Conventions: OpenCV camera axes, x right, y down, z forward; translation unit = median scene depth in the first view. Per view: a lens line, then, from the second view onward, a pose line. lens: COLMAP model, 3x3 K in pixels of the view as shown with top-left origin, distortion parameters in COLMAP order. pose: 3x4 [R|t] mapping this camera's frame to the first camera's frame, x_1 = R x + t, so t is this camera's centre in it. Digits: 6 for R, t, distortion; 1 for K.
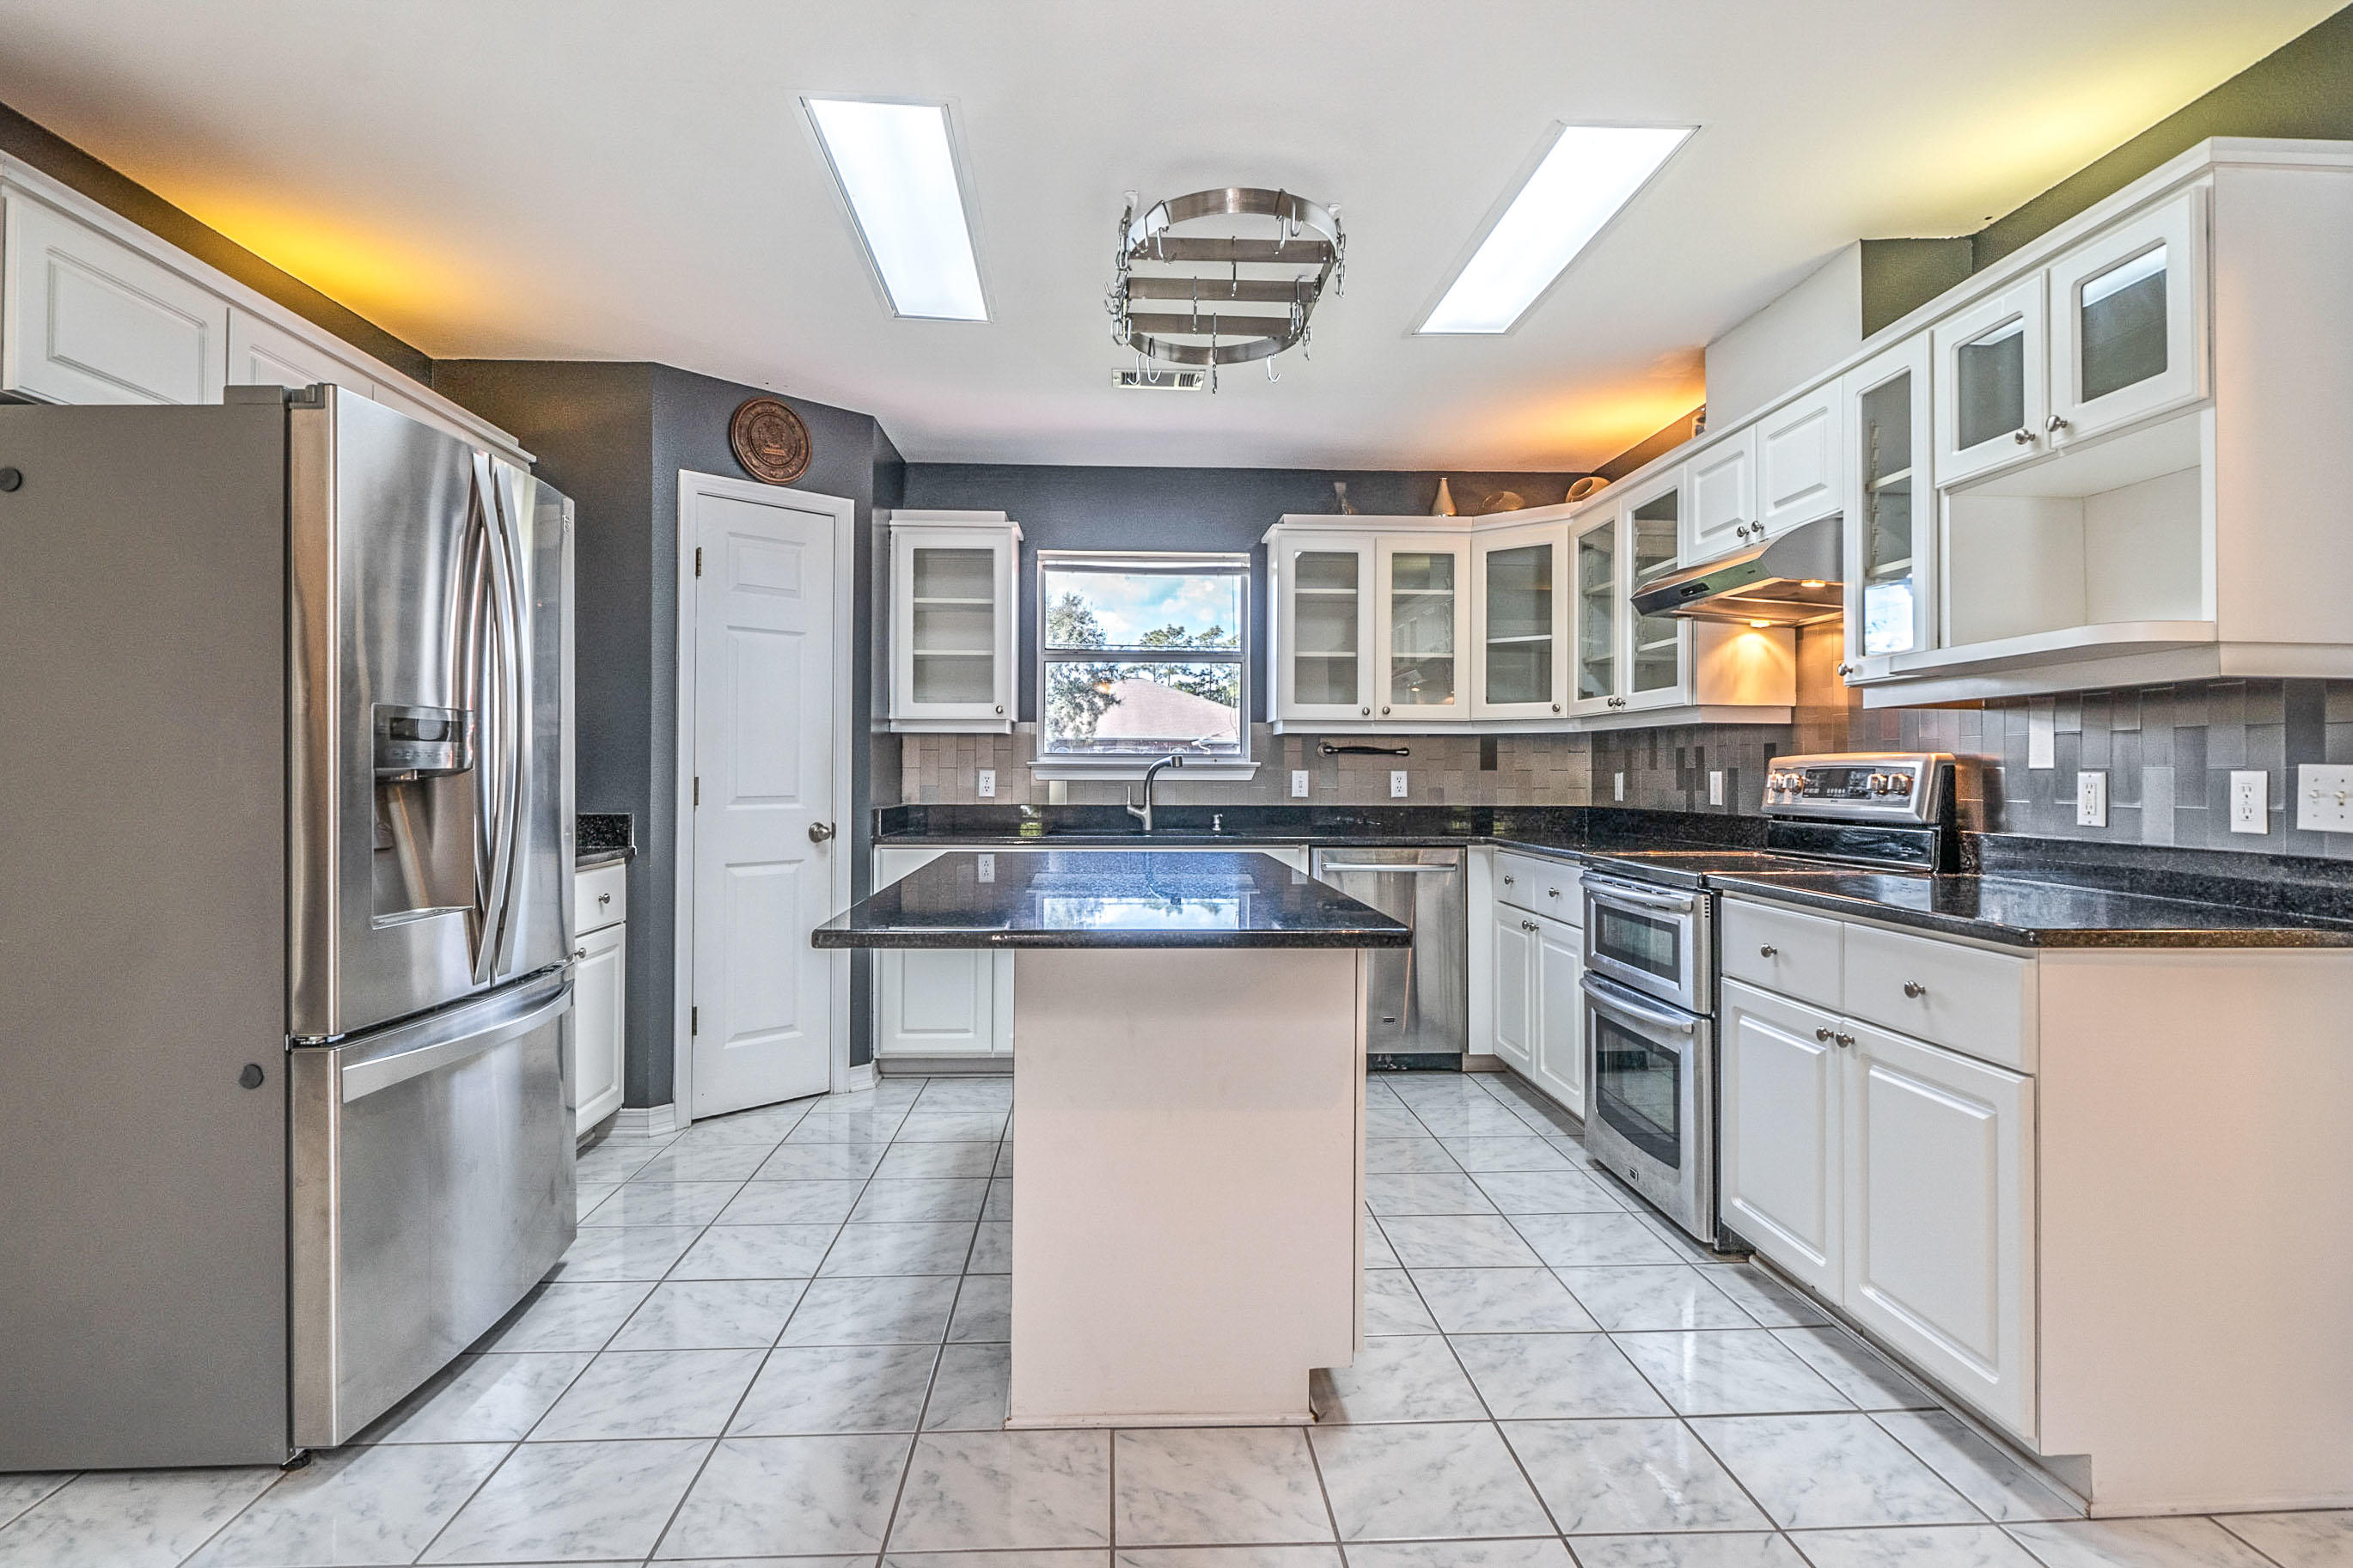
lens RADIAL K [[1237.0, 0, 1173.1], [0, 1237.0, 751.0], [0, 0, 1]] dist [-0.000386, 0.000156]
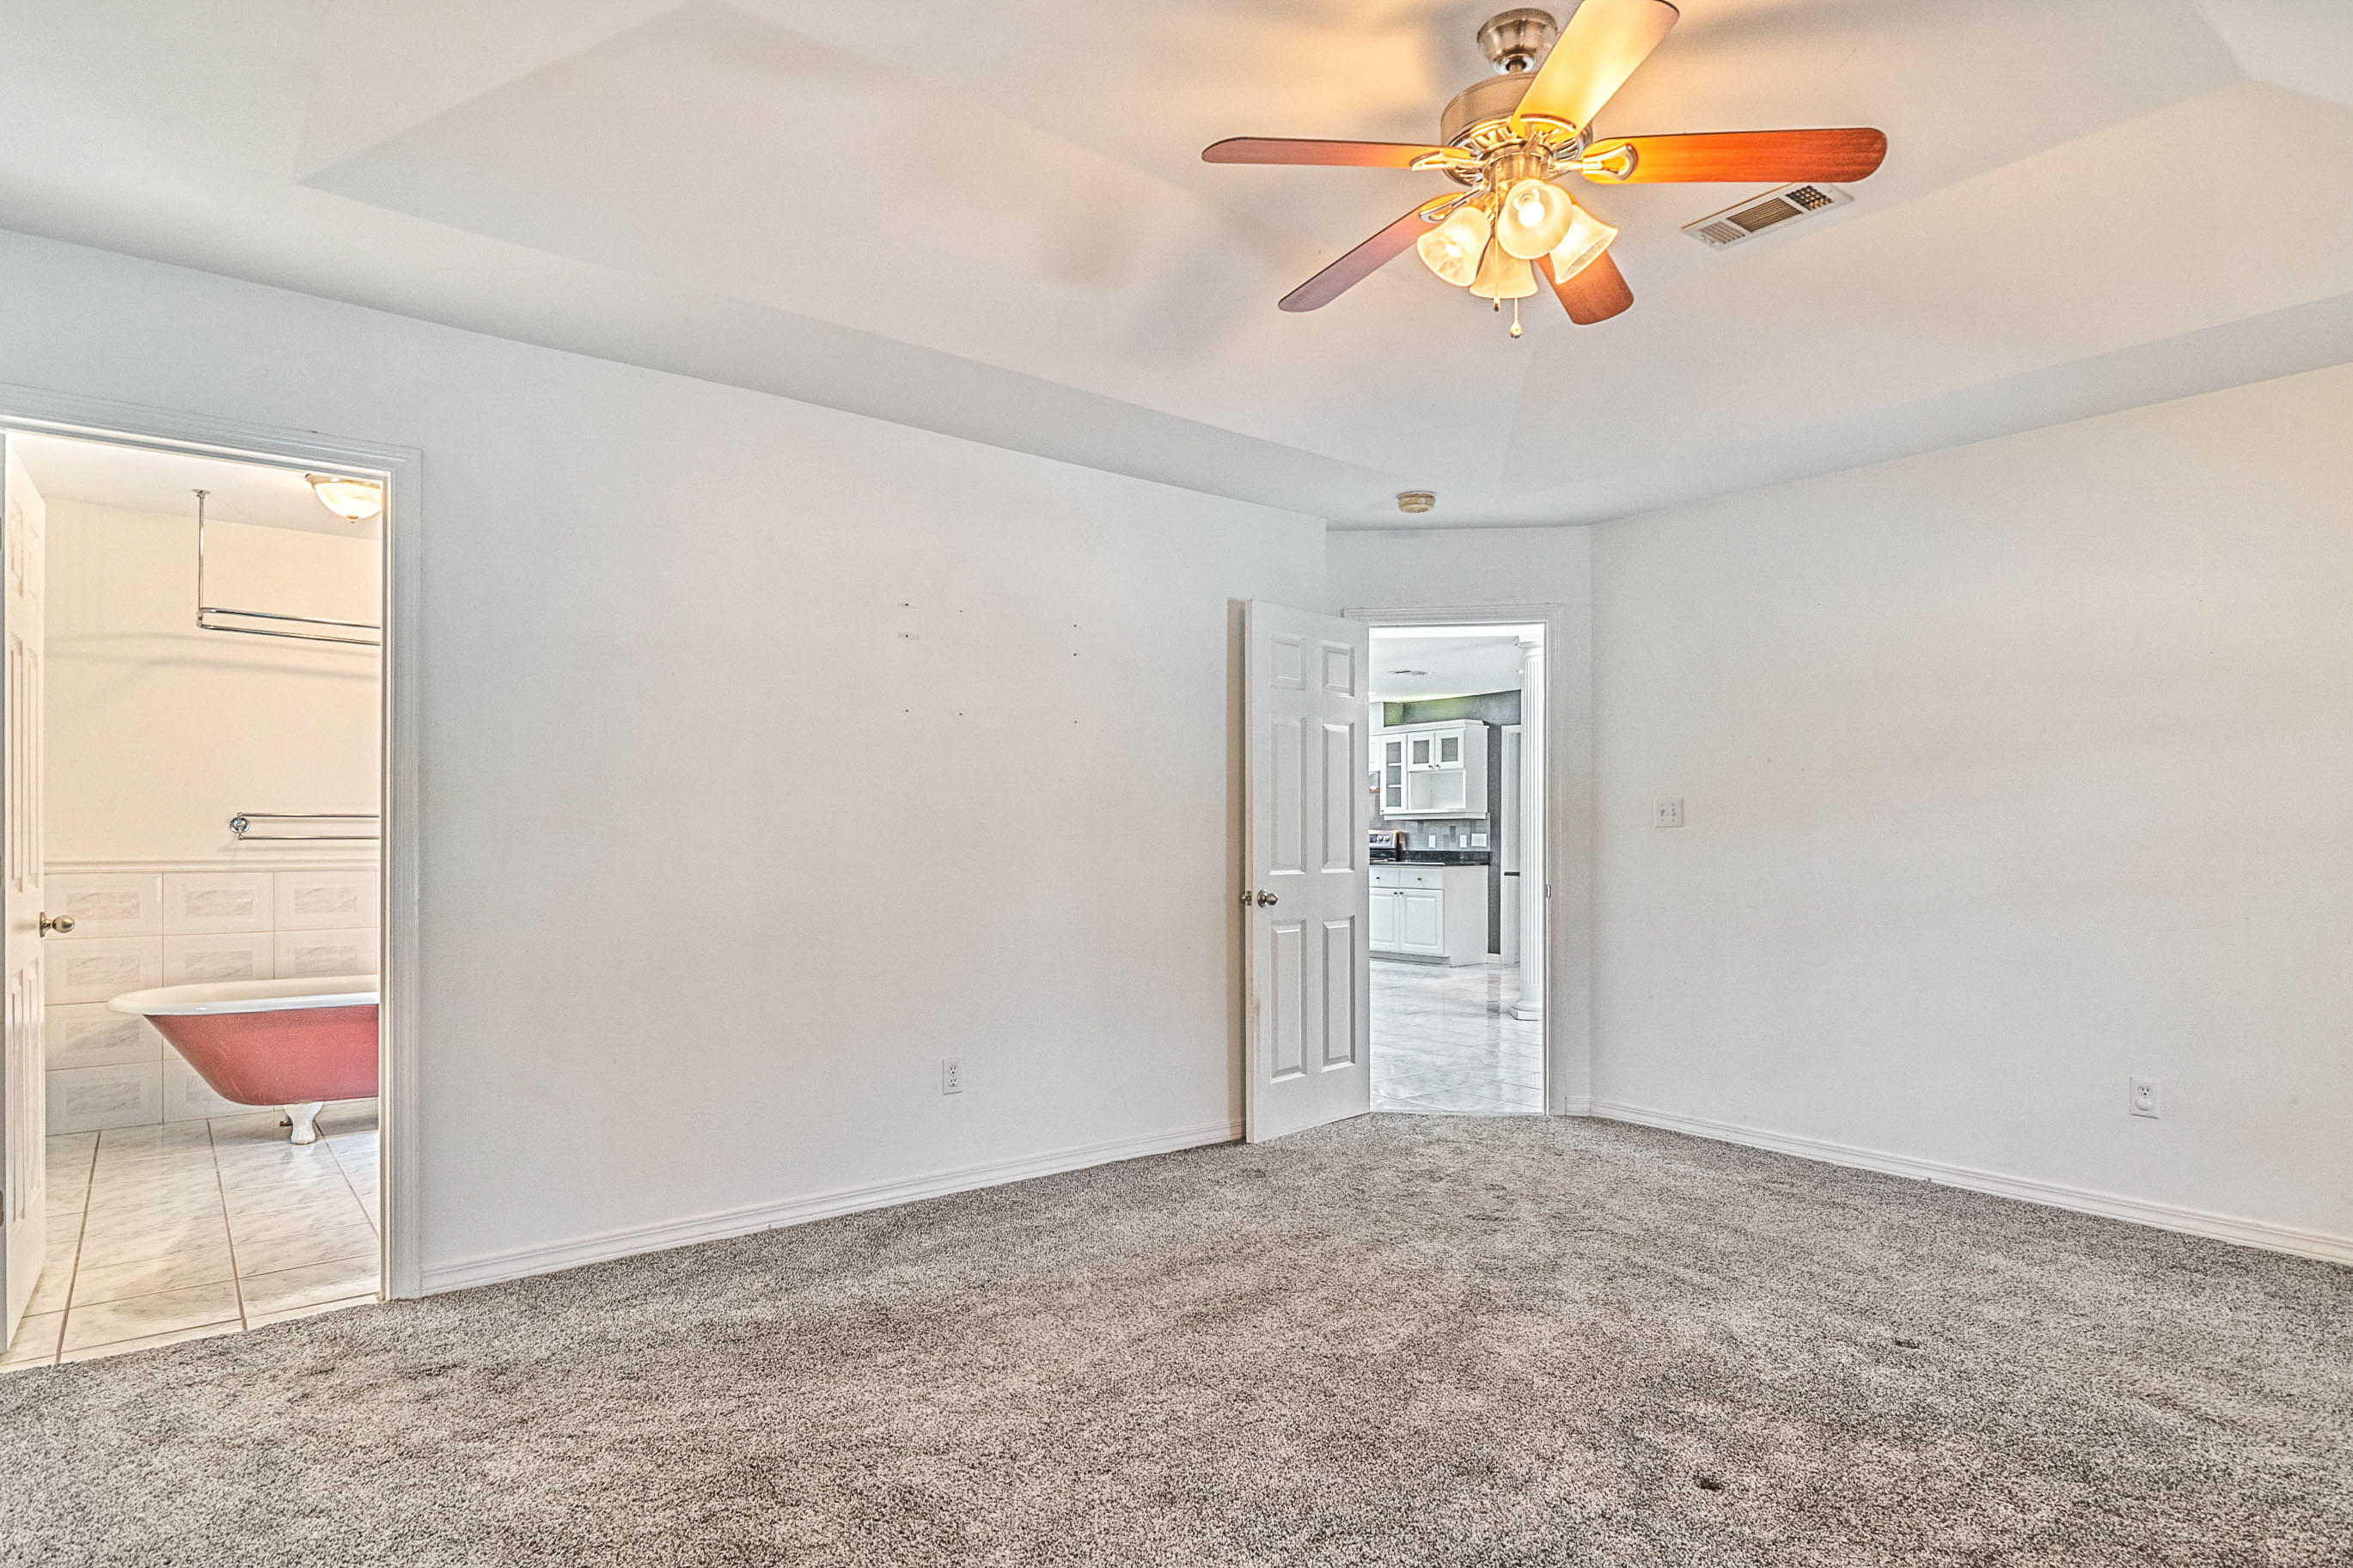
lens RADIAL K [[1278.0, 0, 1174.4], [0, 1278.0, 822.9], [0, 0, 1]] dist [-0.000687, -0.000931]
pose [[0.809781, -0.004793, 0.586713, -2.815468], [-0.002654, 0.999926, 0.011832, -0.082426], [-0.586726, -0.011139, 0.809709, -2.267591]]
